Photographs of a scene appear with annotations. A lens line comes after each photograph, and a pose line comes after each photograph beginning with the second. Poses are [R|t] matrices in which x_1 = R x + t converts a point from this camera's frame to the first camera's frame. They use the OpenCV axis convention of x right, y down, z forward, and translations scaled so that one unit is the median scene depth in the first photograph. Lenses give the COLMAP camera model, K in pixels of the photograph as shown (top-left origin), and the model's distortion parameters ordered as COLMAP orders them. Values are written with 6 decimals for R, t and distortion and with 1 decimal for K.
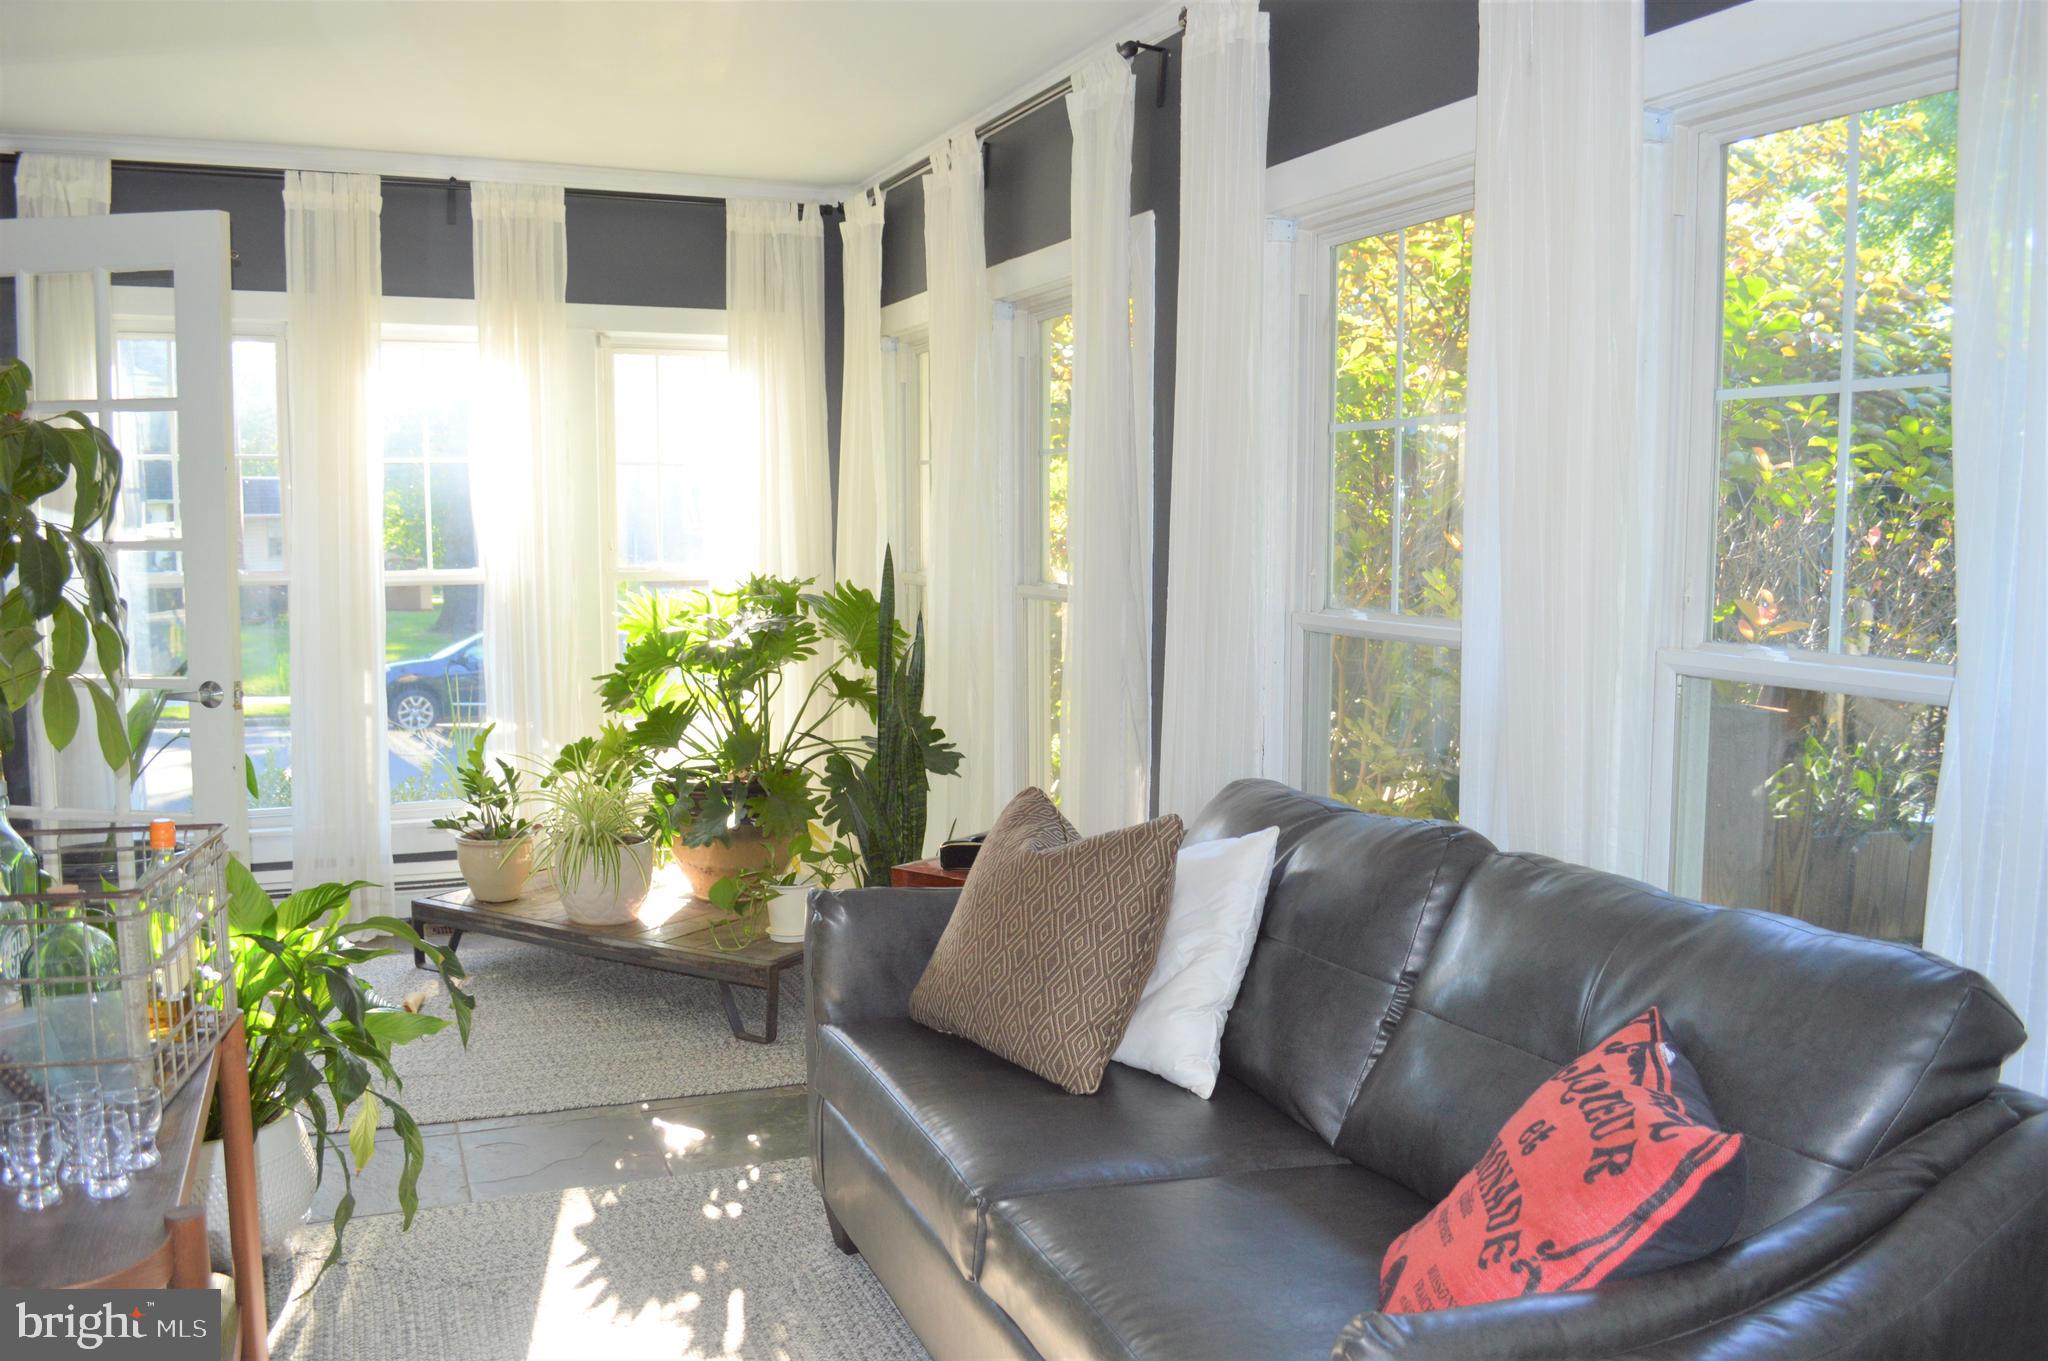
lens RADIAL K [[1671.0, 0, 1024.0], [0, 1671.0, 680.5], [0, 0, 1]] dist [-0.081898, 0.014465]
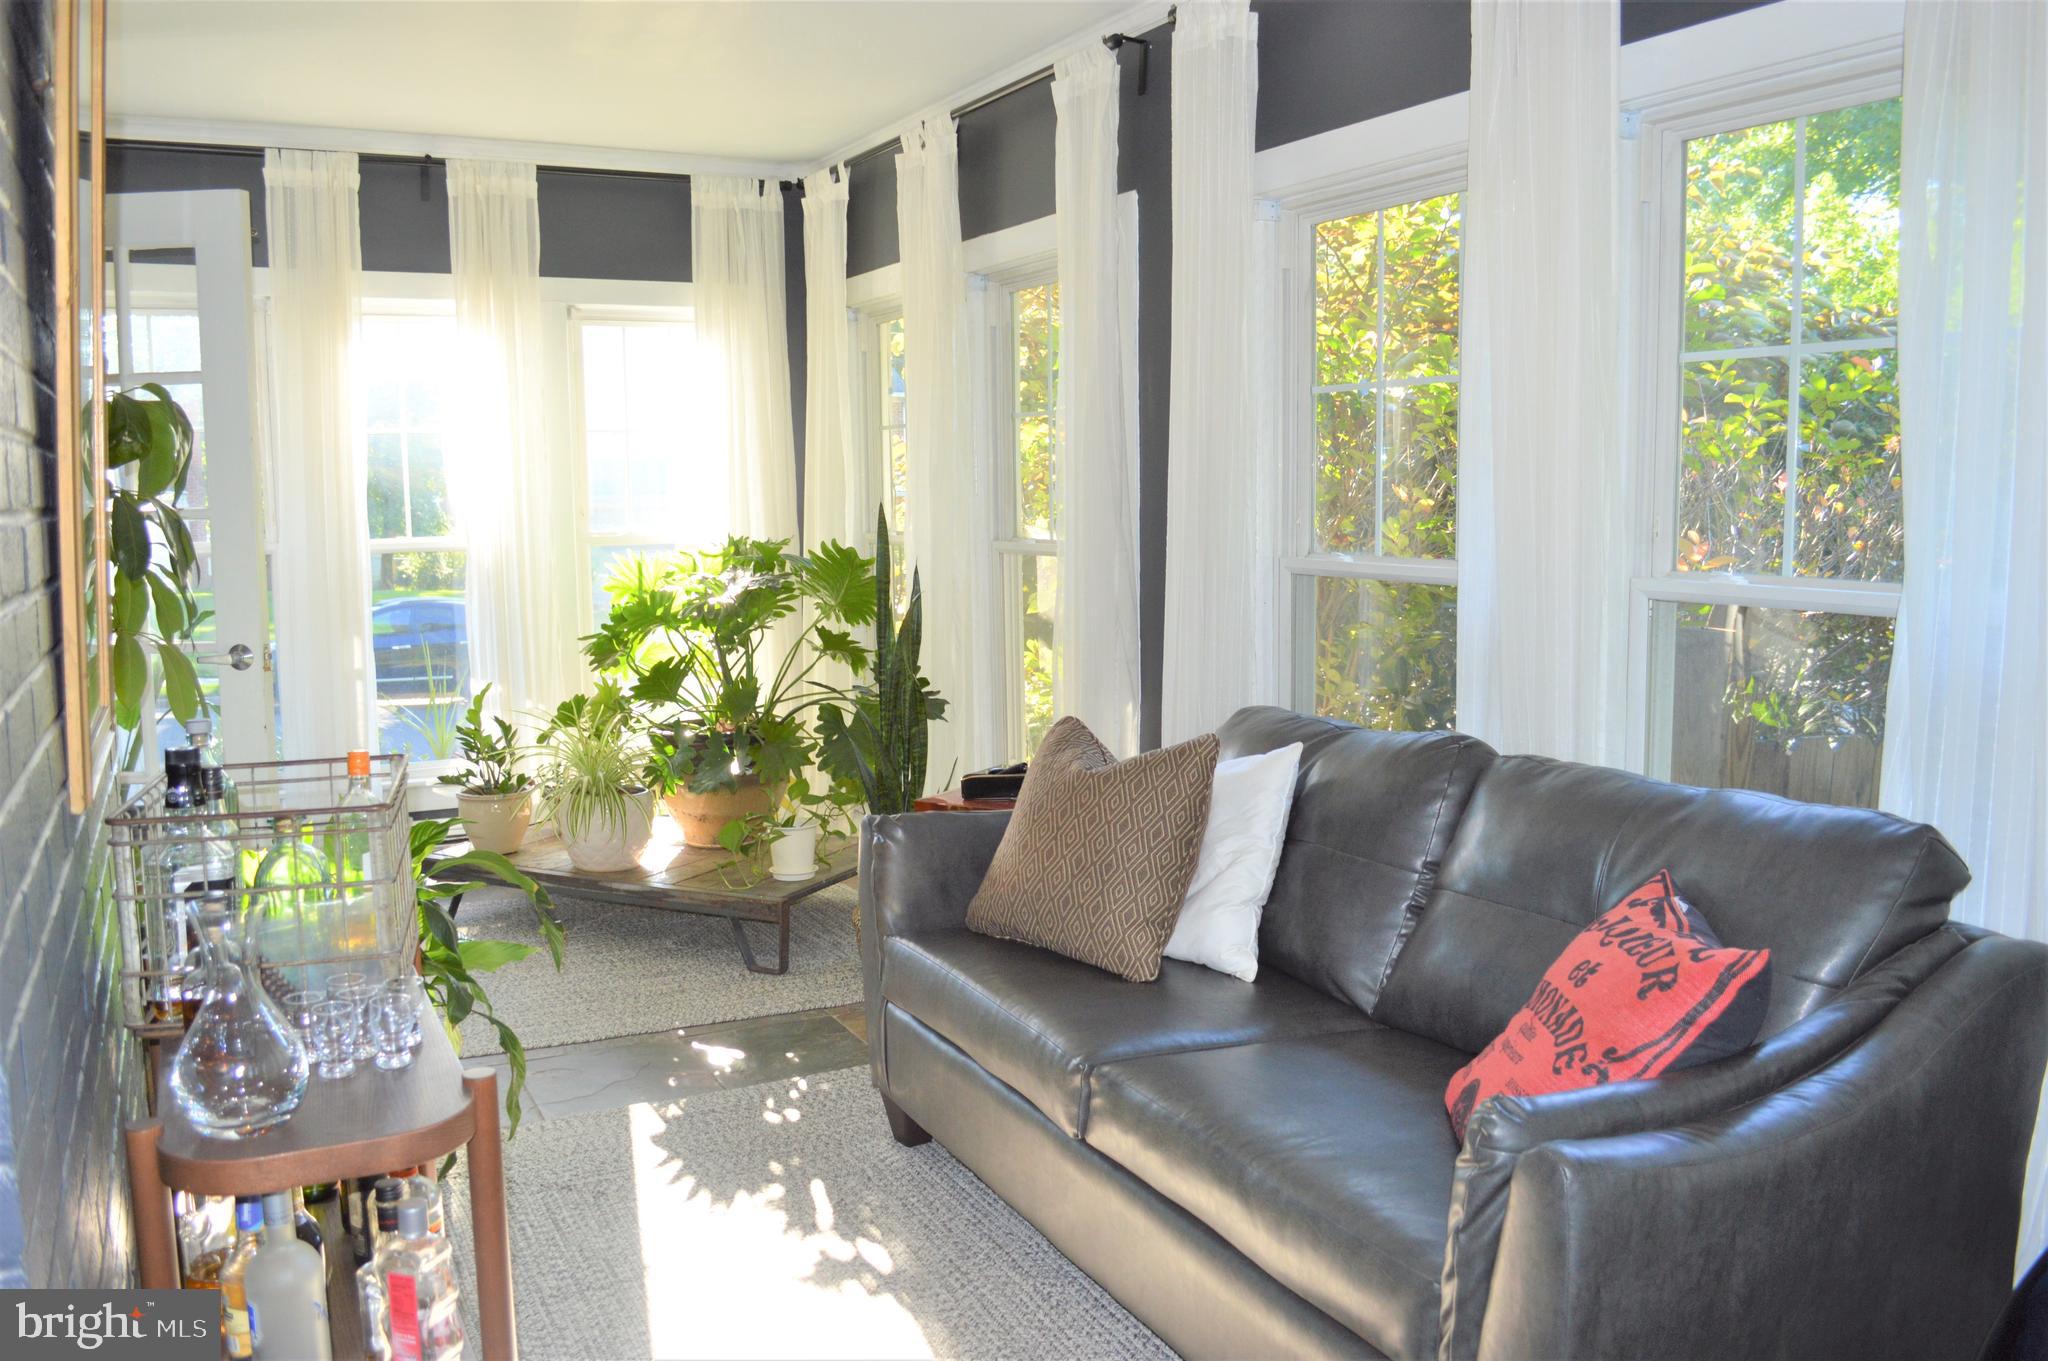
lens RADIAL K [[1671.0, 0, 1024.0], [0, 1671.0, 680.5], [0, 0, 1]] dist [-0.081898, 0.014465]
pose [[0.996466, -0.022958, 0.080804, -0.096085], [0.021400, 0.999569, 0.020102, 0.014392], [-0.081231, -0.018302, 0.996527, -0.085632]]
